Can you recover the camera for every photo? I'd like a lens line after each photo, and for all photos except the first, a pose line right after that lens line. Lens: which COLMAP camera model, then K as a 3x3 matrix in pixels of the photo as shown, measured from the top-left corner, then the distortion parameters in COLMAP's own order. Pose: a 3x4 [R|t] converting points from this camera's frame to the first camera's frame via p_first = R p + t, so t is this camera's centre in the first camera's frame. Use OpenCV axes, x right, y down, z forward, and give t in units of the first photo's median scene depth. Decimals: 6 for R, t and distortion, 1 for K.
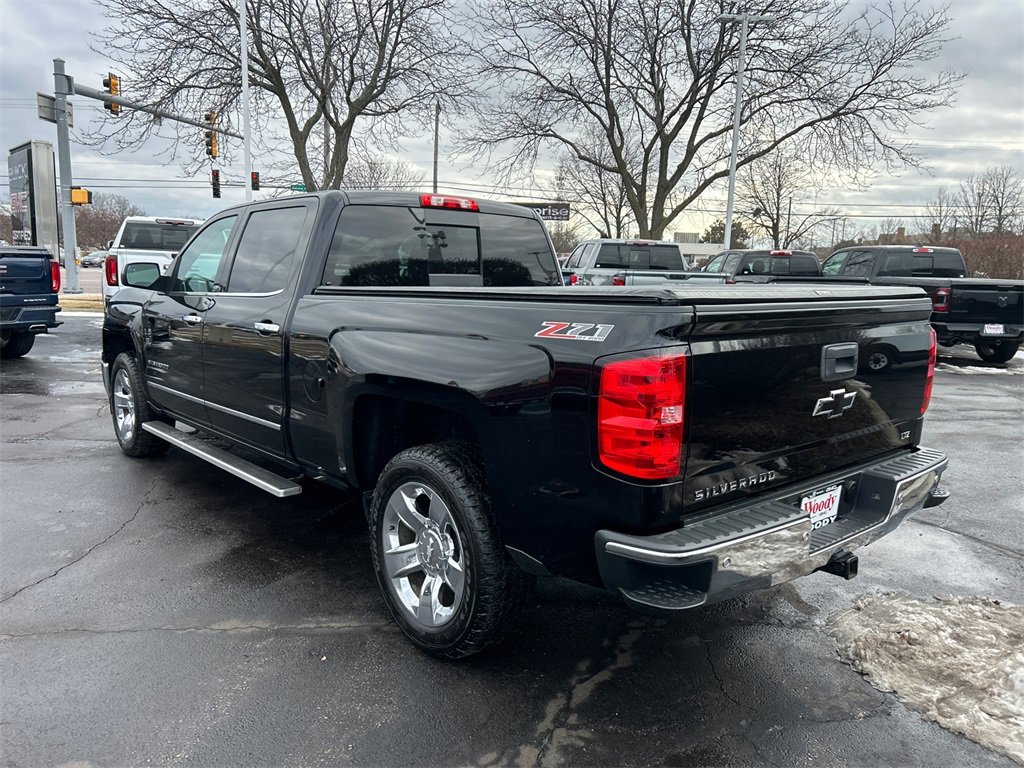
lens RADIAL K [[768.0, 0, 513.3], [0, 768.0, 400.9], [0, 0, 1]] dist [0.030941, -0.041924]
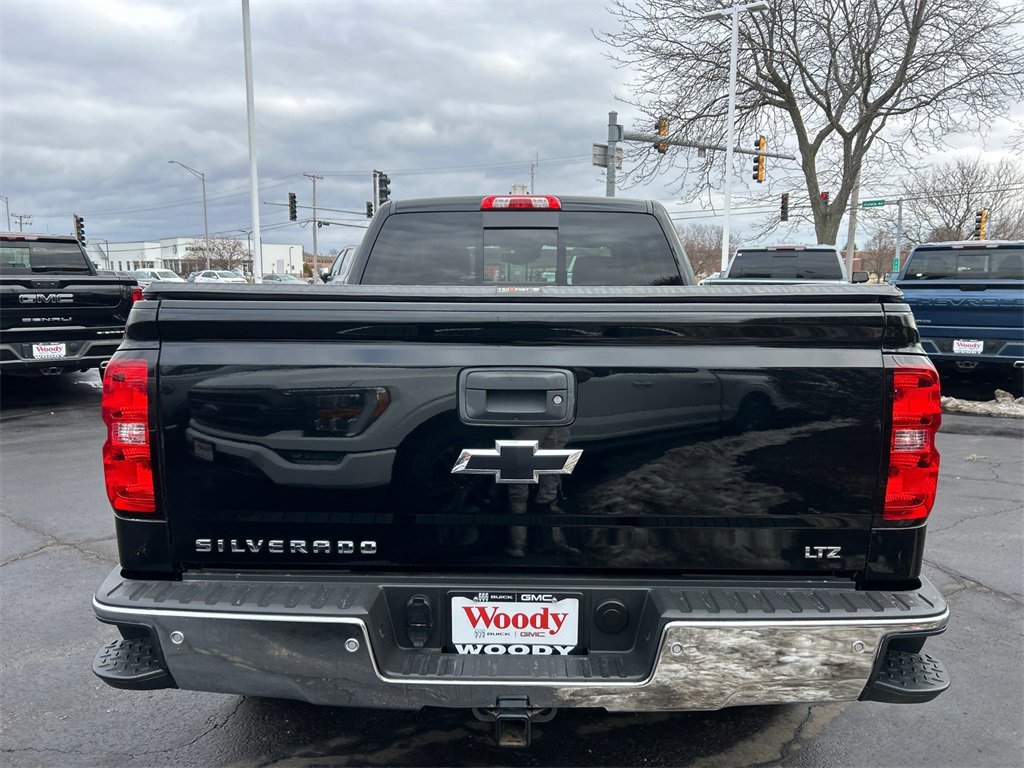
lens RADIAL K [[761.1, 0, 514.4], [0, 761.1, 394.3], [0, 0, 1]] dist [0.060786, -0.047533]
pose [[0.749086, 0.077024, -0.657980, 0.109764], [-0.100890, 0.994896, 0.001604, -0.007085], [0.654745, 0.065182, 0.753034, 0.069456]]
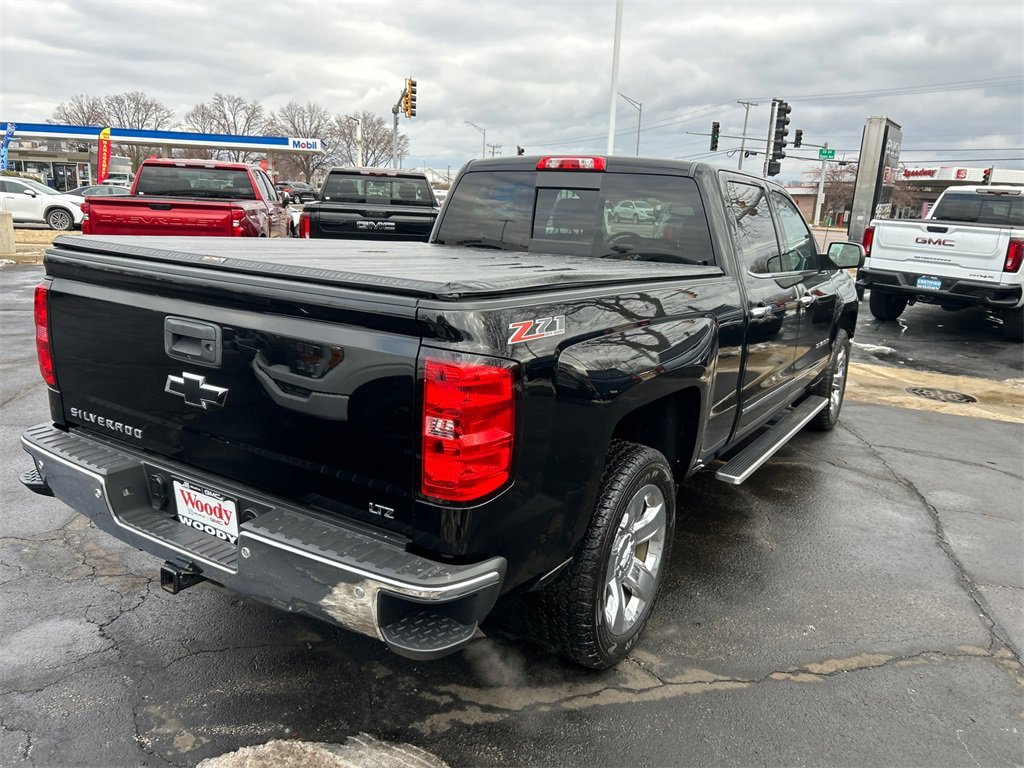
lens RADIAL K [[768.0, 0, 513.3], [0, 768.0, 400.9], [0, 0, 1]] dist [0.030941, -0.041924]
pose [[0.300786, 0.232423, -0.924936, 0.173683], [-0.205611, 0.962845, 0.175084, -0.027289], [0.931263, 0.137514, 0.337399, 0.138673]]
